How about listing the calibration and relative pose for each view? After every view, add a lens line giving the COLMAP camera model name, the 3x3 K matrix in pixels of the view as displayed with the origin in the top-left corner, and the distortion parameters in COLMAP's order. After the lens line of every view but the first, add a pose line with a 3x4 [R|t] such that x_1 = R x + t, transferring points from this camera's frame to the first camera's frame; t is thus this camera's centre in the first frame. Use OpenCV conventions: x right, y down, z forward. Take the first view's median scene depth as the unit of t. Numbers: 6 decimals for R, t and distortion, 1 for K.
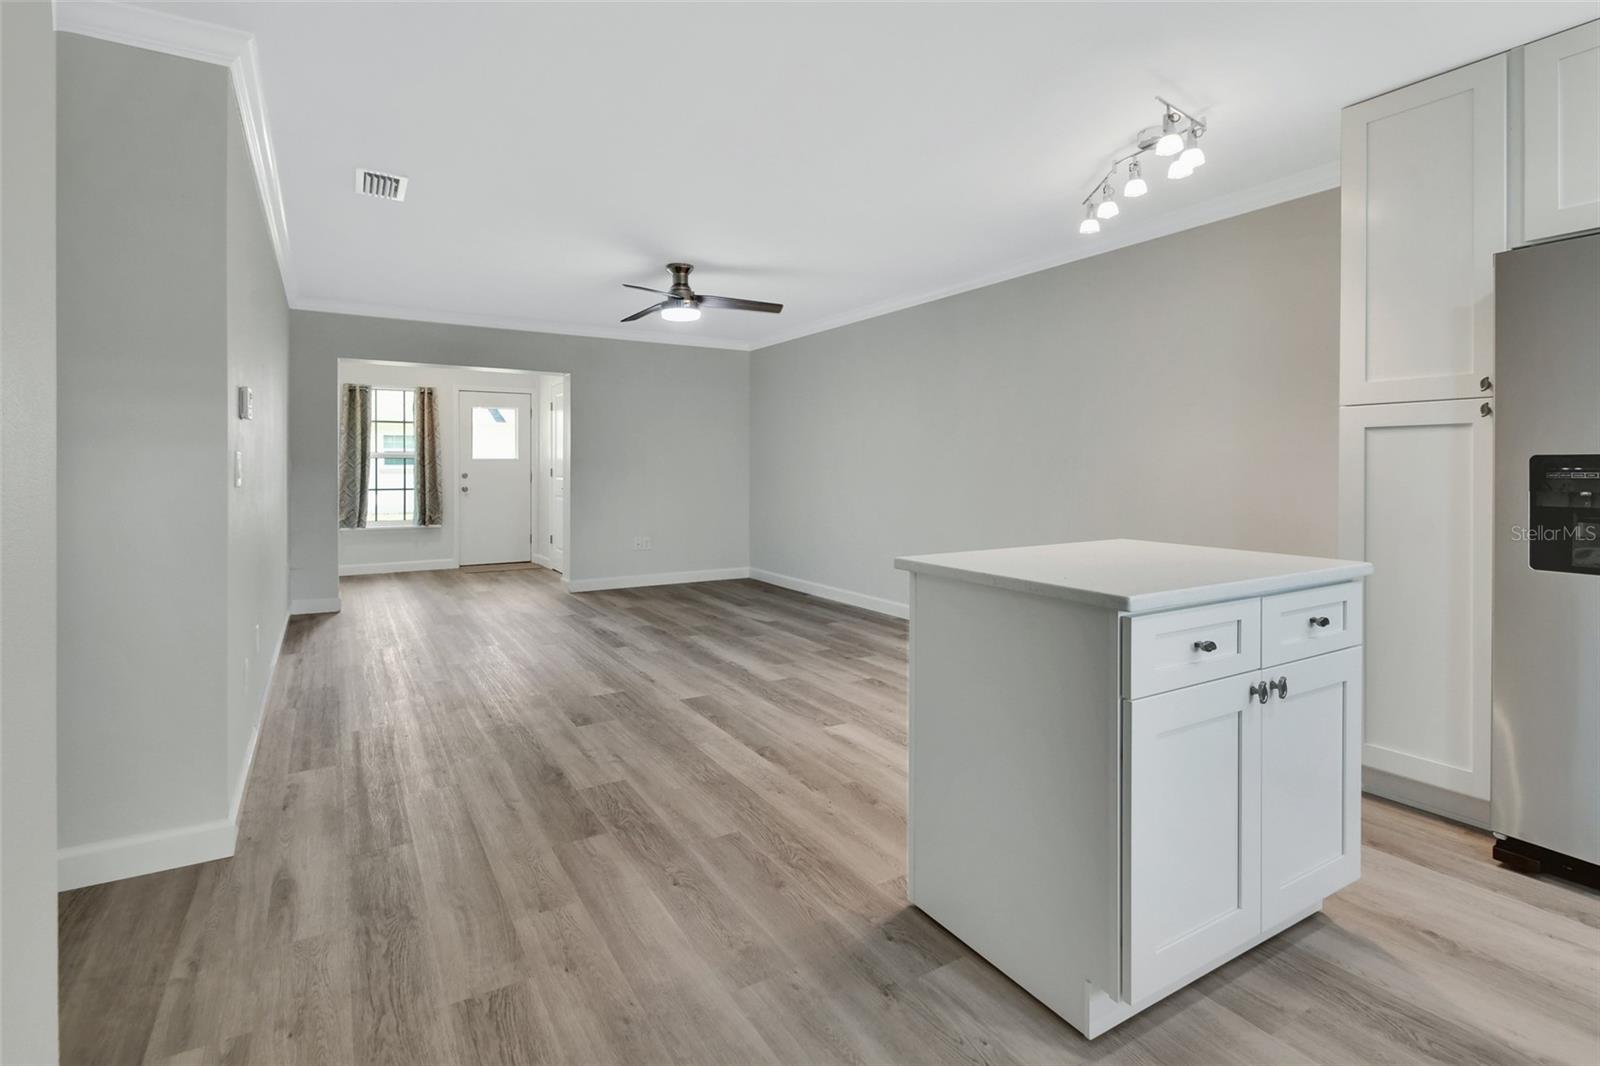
lens RADIAL K [[767.8, 0, 768.8], [0, 767.8, 463.6], [0, 0, 1]] dist [0.000517, 0.000003]
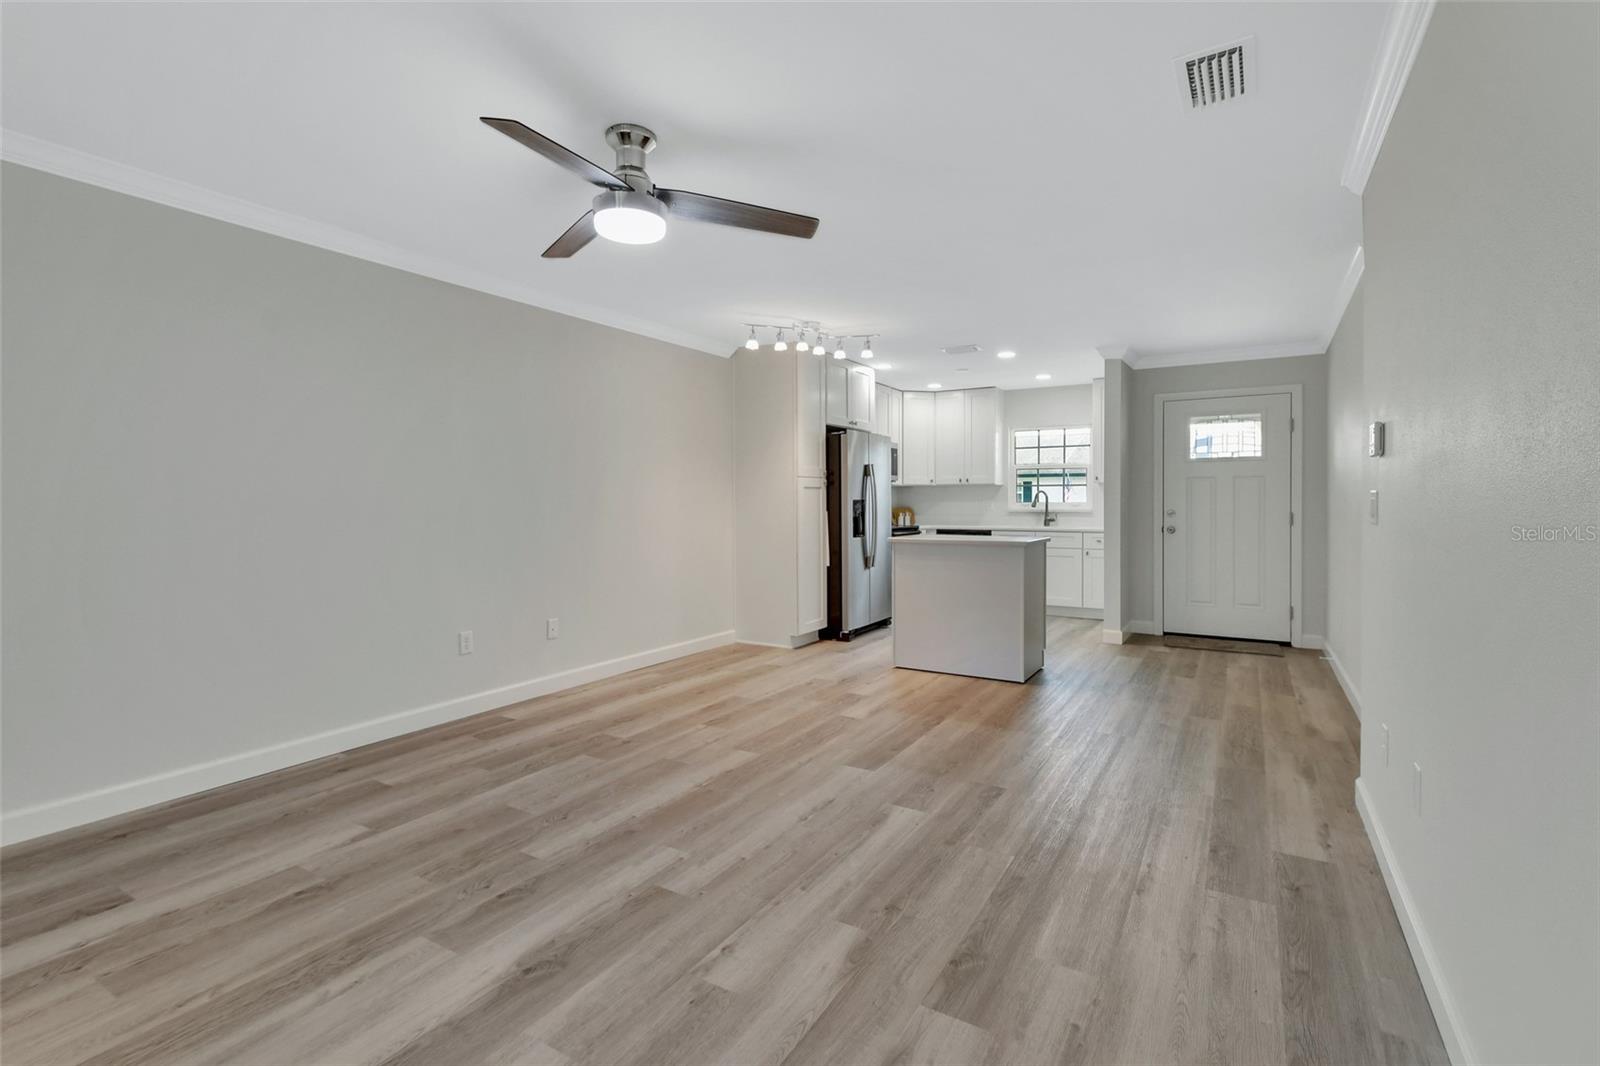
lens RADIAL K [[726.7, 0, 800.0], [0, 726.7, 533.0], [0, 0, 1]] dist [0.000415, -0.000003]
pose [[-0.481297, -0.037793, 0.875743, -0.993060], [-0.000444, 0.999080, 0.042872, -0.000377], [-0.876558, 0.020245, -0.480871, 1.834754]]
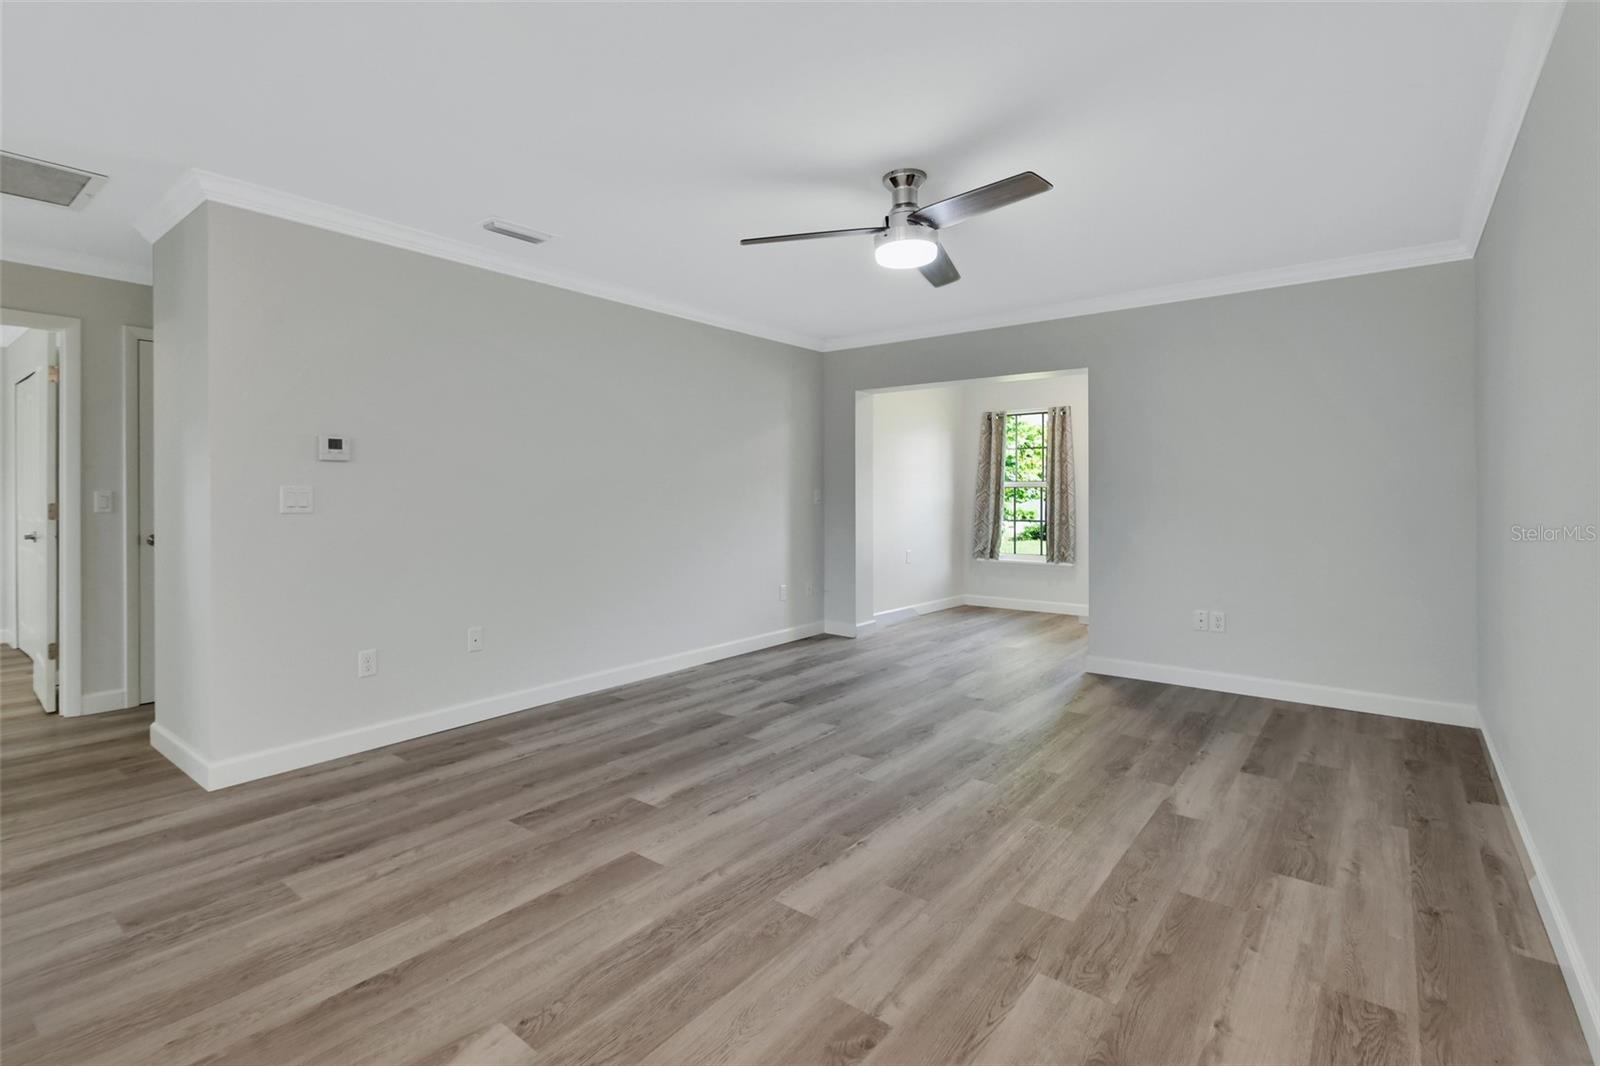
lens RADIAL K [[744.4, 0, 803.0], [0, 744.4, 493.3], [0, 0, 1]] dist [-0.001547, -0.000704]
pose [[0.371437, -0.003008, -0.928453, 0.665889], [0.004174, 0.999990, -0.001570, 0.001458], [0.928449, -0.003292, 0.371446, 1.123649]]
